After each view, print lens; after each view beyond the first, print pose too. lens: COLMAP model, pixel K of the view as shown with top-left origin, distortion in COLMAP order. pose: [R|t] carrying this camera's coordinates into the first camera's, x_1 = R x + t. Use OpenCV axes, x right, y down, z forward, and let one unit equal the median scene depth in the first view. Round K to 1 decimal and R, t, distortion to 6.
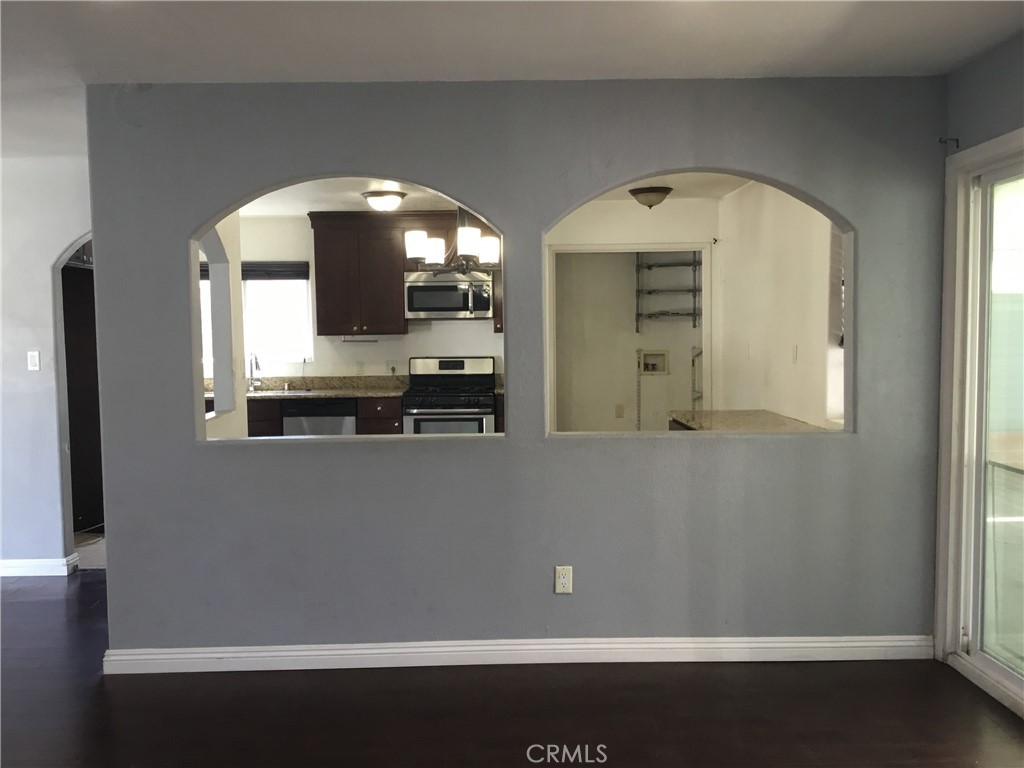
lens RADIAL K [[937.3, 0, 512.0], [0, 937.3, 384.0], [0, 0, 1]] dist [0.128413, -0.250667]
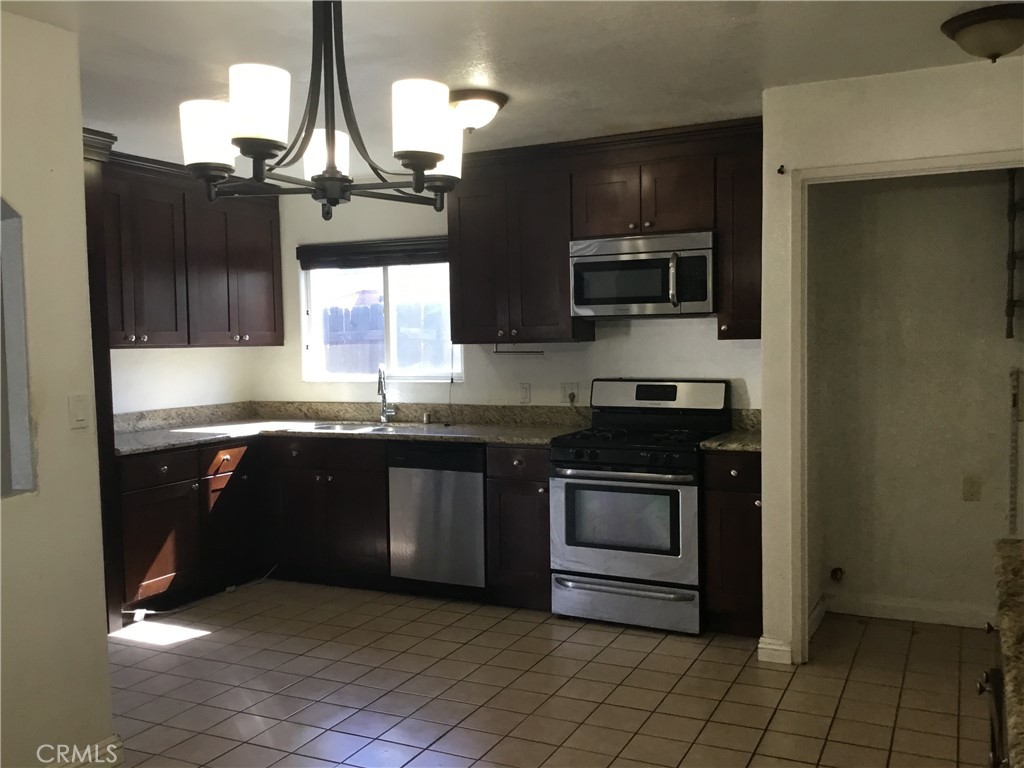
lens RADIAL K [[937.3, 0, 512.0], [0, 937.3, 384.0], [0, 0, 1]] dist [0.128413, -0.250667]
pose [[0.890169, 0.020274, -0.455179, 0.127380], [-0.019834, 0.999787, 0.005744, -0.027328], [0.455199, 0.003915, 0.890381, 0.420794]]
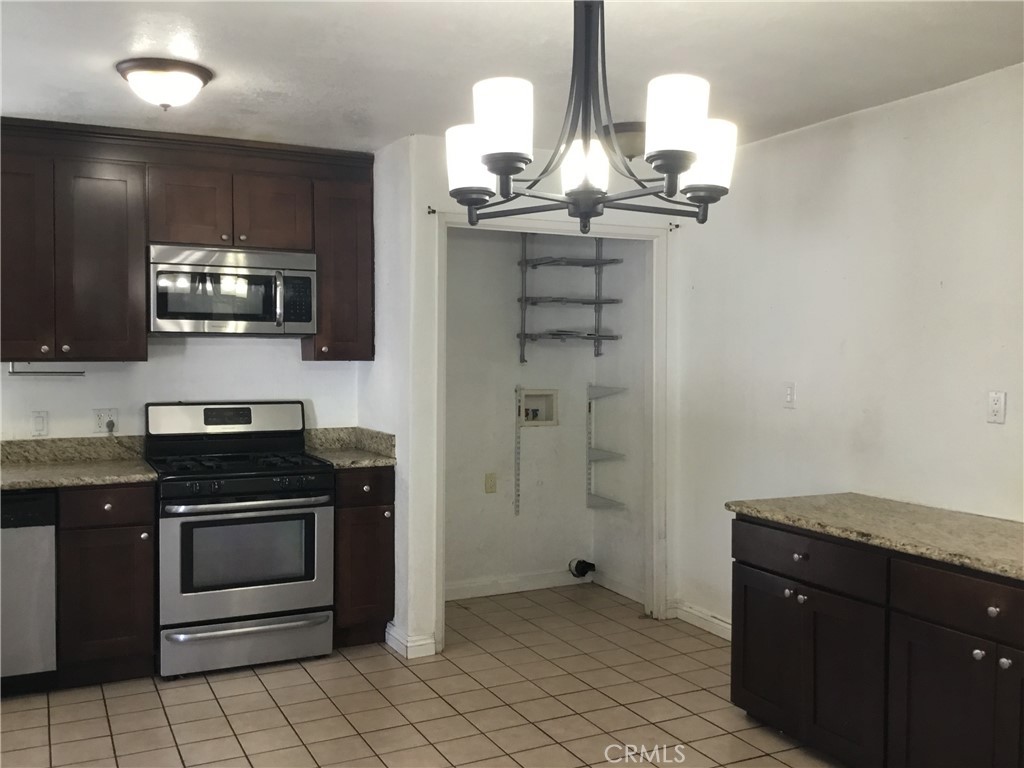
lens RADIAL K [[937.3, 0, 512.0], [0, 937.3, 384.0], [0, 0, 1]] dist [0.128413, -0.250667]
pose [[0.903909, 0.000784, 0.427723, -0.153258], [0.011185, 0.999613, -0.025469, -0.023111], [-0.427578, 0.027806, 0.903551, 0.412452]]
